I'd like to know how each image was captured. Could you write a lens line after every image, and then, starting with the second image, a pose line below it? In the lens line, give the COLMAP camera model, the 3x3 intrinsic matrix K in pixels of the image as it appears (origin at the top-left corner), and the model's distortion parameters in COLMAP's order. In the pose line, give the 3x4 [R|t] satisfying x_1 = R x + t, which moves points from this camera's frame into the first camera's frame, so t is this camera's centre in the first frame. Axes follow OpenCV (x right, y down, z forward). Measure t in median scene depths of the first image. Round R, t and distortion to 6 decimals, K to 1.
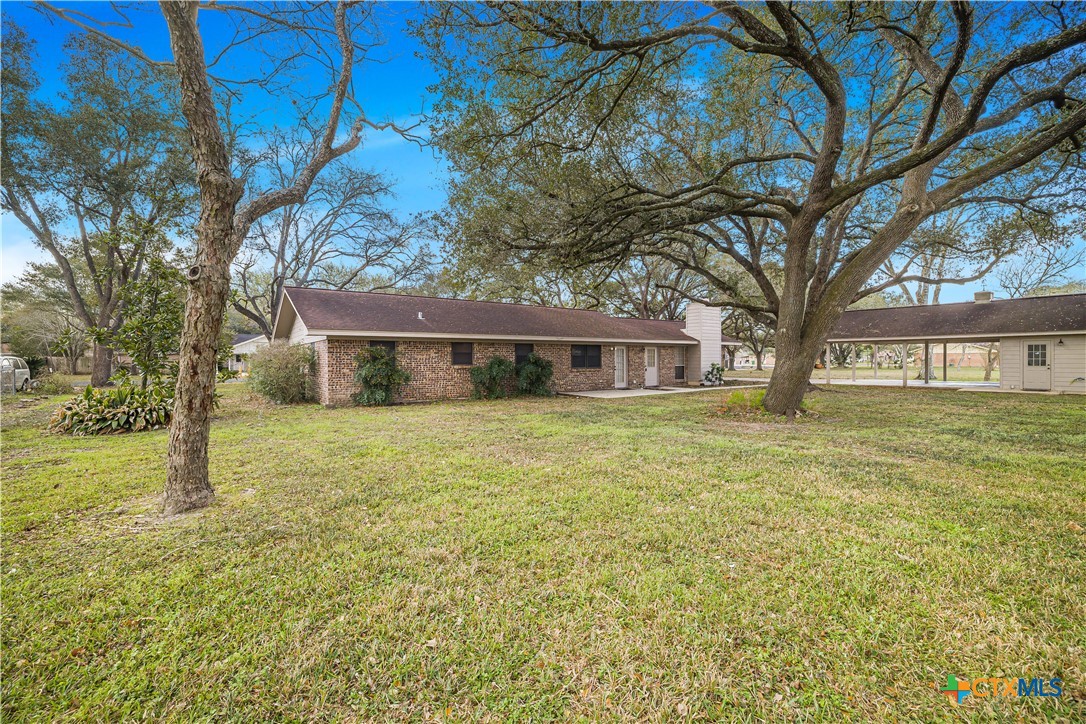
lens RADIAL K [[461.3, 0, 544.5], [0, 461.3, 362.3], [0, 0, 1]] dist [0.000954, 0.001289]
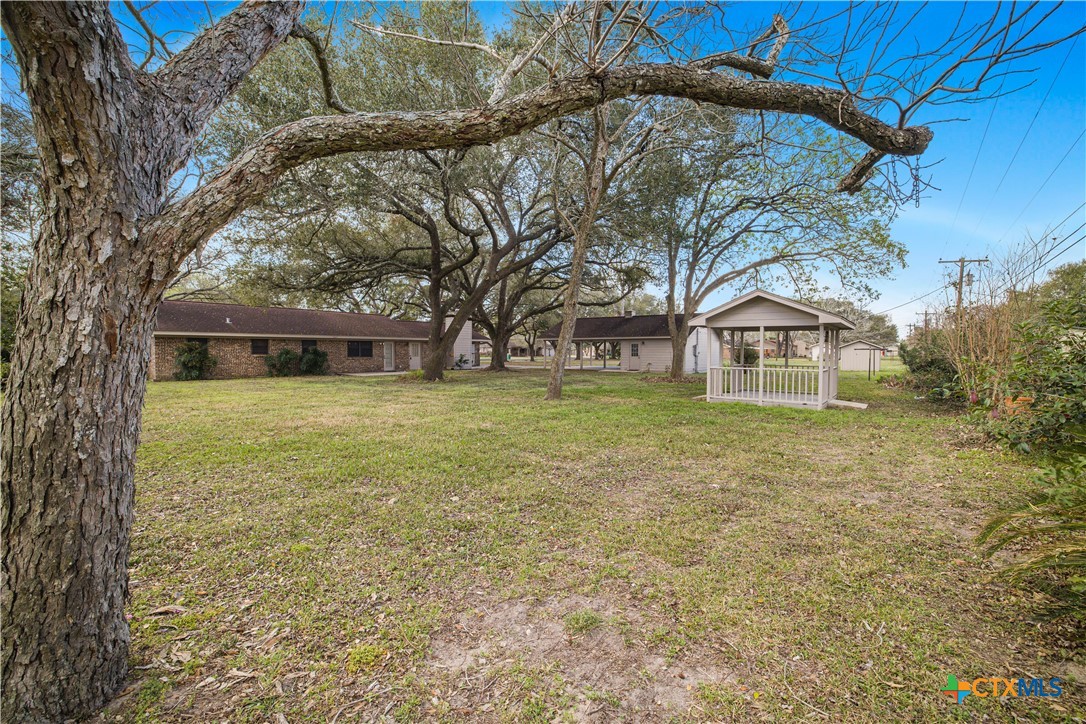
lens RADIAL K [[461.3, 0, 541.2], [0, 461.3, 364.8], [0, 0, 1]] dist [0.000954, 0.001289]
pose [[0.969316, -0.000962, 0.245817, 0.337191], [-0.005094, 0.999699, 0.024000, -0.000642], [-0.245766, -0.024516, 0.969019, -0.681577]]
